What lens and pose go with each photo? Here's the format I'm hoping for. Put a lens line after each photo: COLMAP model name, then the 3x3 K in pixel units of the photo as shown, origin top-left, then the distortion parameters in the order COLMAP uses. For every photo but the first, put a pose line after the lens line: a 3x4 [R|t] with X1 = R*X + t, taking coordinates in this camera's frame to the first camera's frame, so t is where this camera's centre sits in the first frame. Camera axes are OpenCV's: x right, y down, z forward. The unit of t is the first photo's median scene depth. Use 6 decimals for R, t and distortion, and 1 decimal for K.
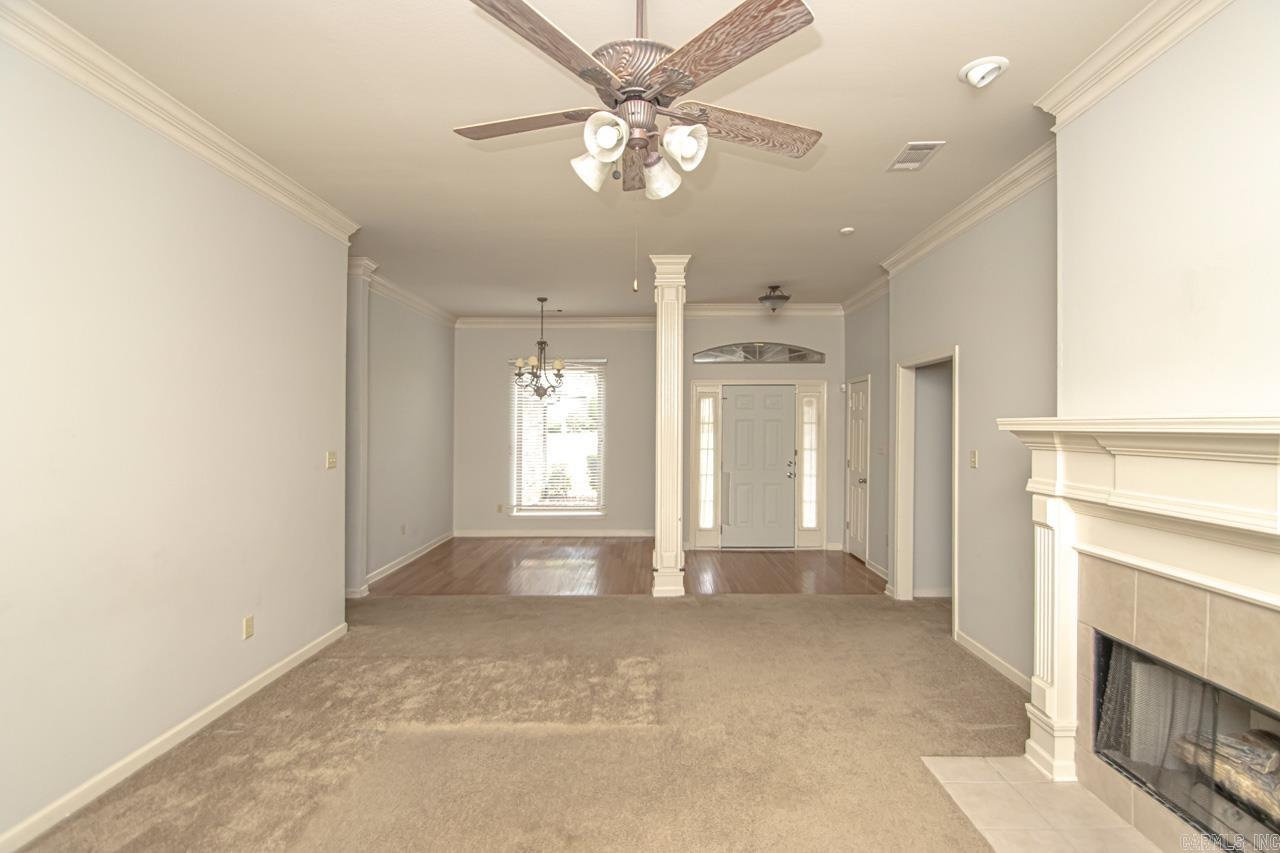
lens RADIAL K [[595.4, 0, 653.4], [0, 595.4, 423.3], [0, 0, 1]] dist [0.020595, -0.013313]
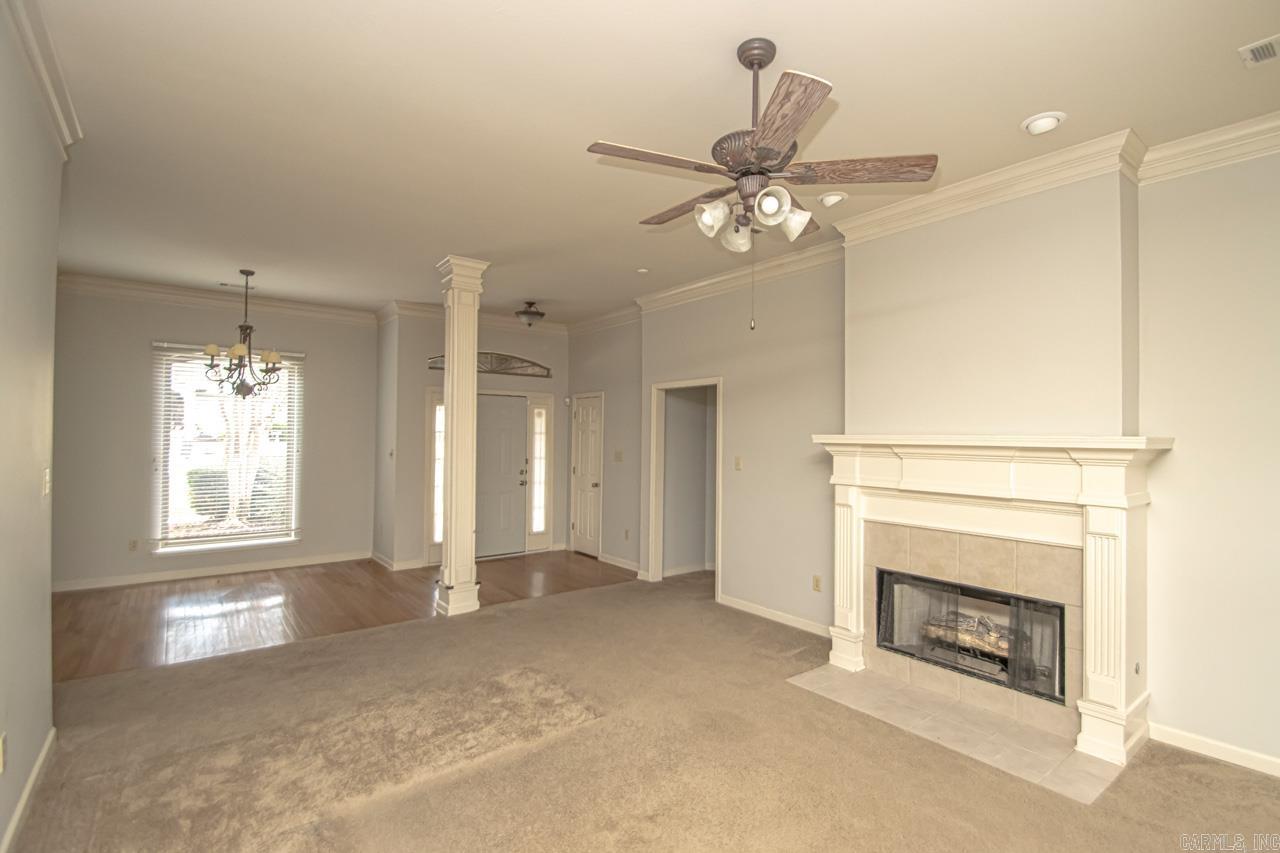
lens RADIAL K [[595.4, 0, 646.9], [0, 595.4, 427.7], [0, 0, 1]] dist [0.020595, -0.013313]
pose [[0.785655, 0.018652, 0.618383, -0.419257], [-0.014468, 0.999826, -0.011774, -0.000675], [-0.618495, 0.000304, 0.785788, 0.077112]]
